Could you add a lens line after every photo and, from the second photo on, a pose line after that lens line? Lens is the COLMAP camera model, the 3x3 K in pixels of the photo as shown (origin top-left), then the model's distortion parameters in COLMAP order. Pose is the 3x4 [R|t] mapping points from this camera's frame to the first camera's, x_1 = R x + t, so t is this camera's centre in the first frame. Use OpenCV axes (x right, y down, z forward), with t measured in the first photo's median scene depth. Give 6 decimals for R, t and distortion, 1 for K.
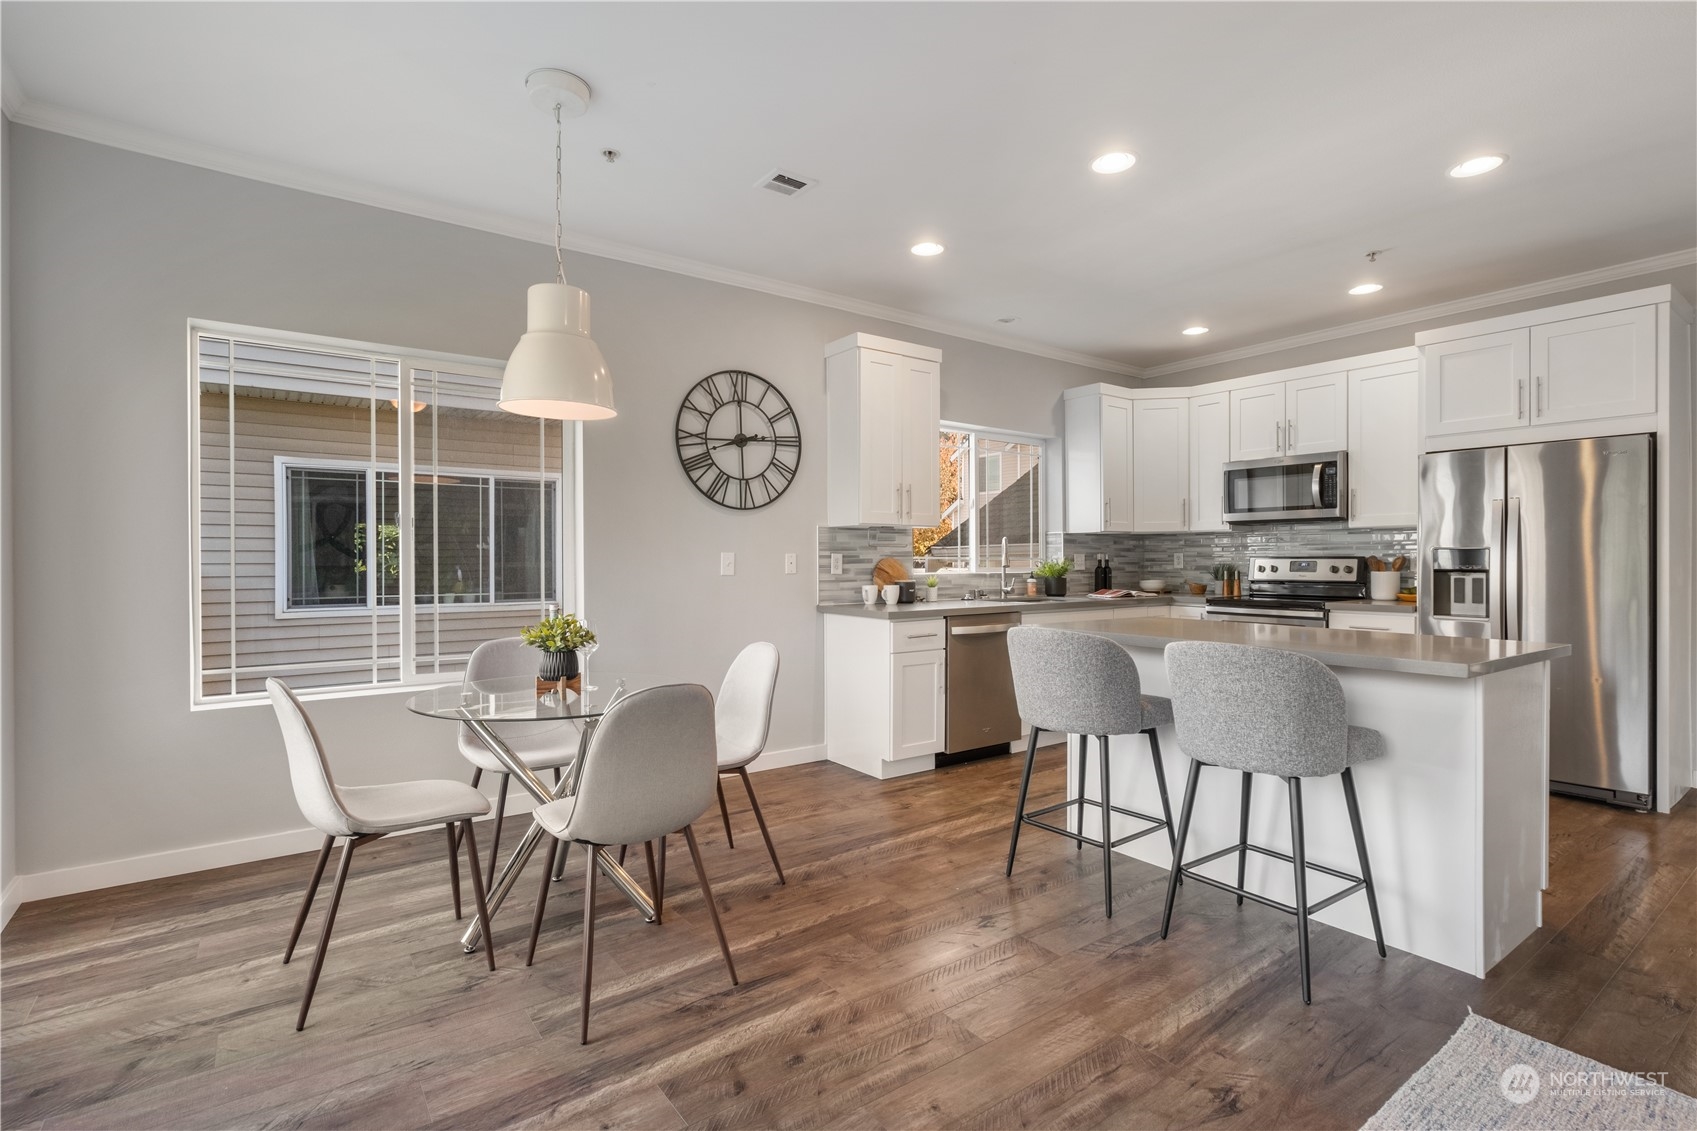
lens RADIAL K [[788.2, 0, 848.5], [0, 788.2, 565.5], [0, 0, 1]] dist [0.000010, -0.000006]
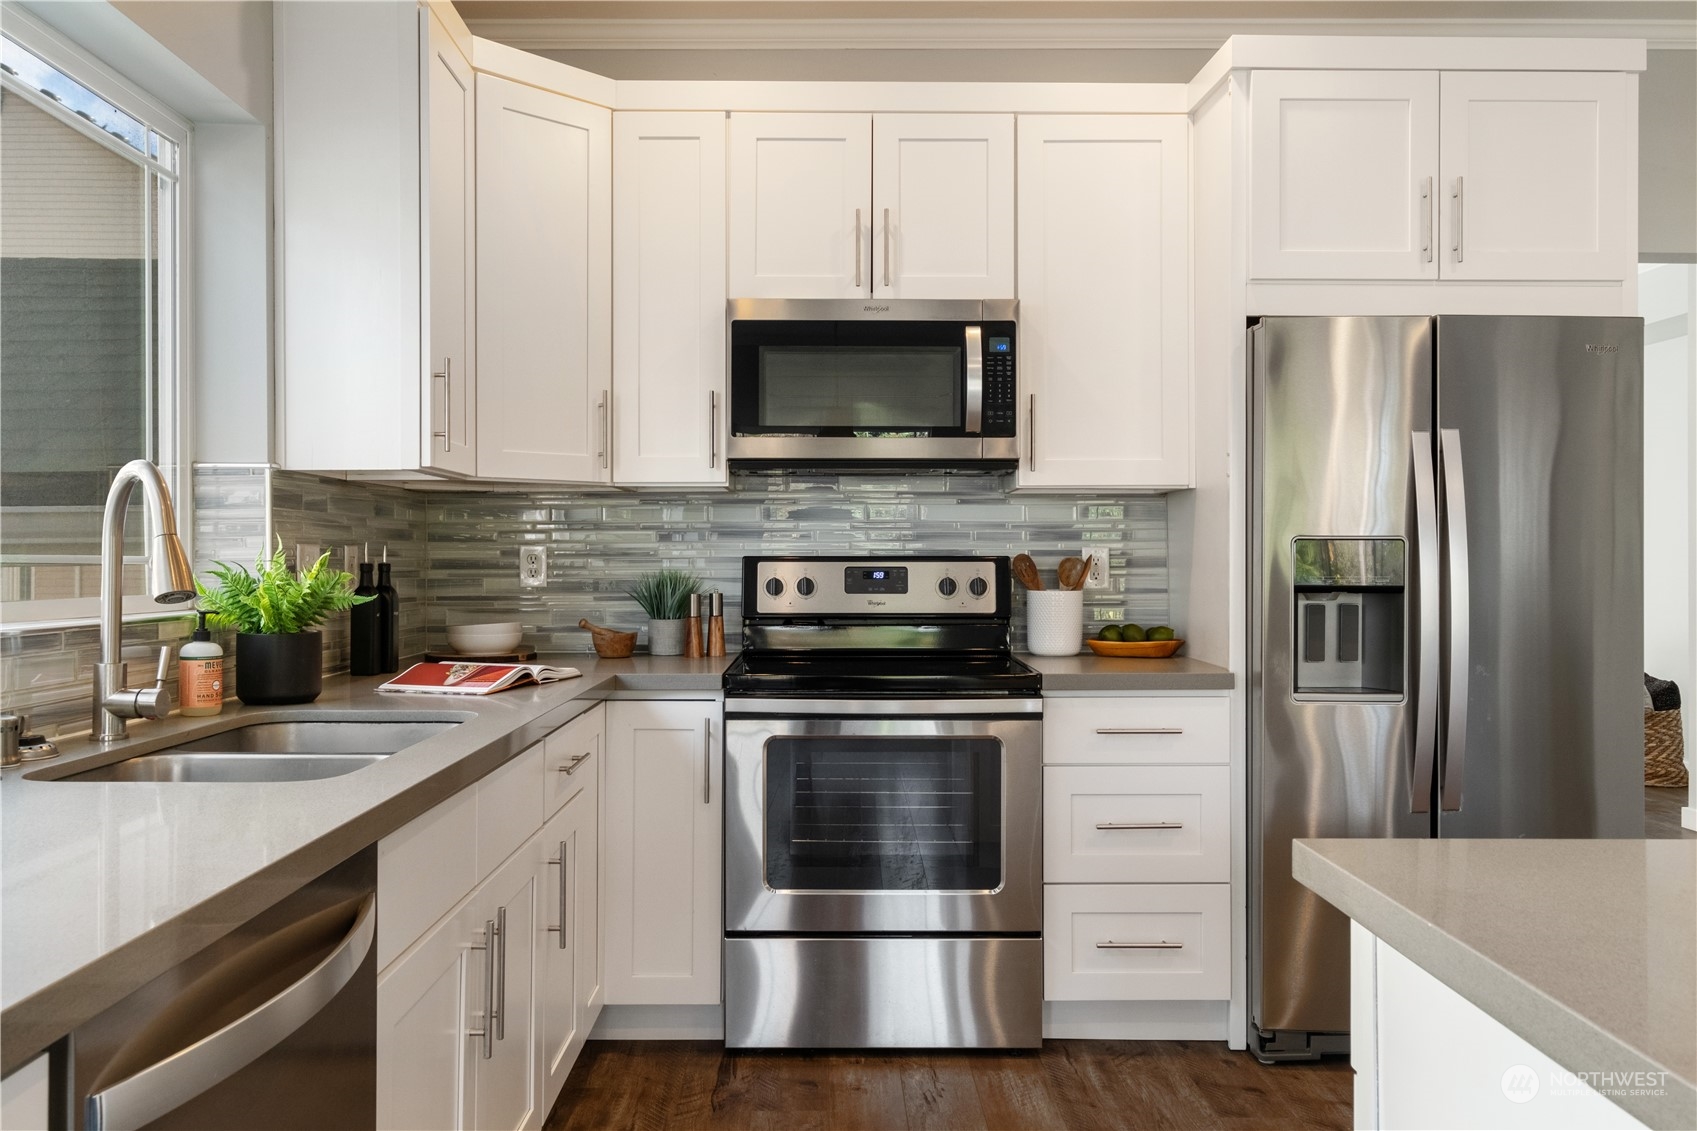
lens RADIAL K [[1291.1, 0, 848.5], [0, 1291.1, 565.5], [0, 0, 1]] dist [-0.000598, -0.001801]
pose [[0.574562, -0.003088, 0.818456, 0.018520], [0.007569, 0.999970, -0.001540, -0.005401], [-0.818426, 0.007080, 0.574568, 0.627858]]
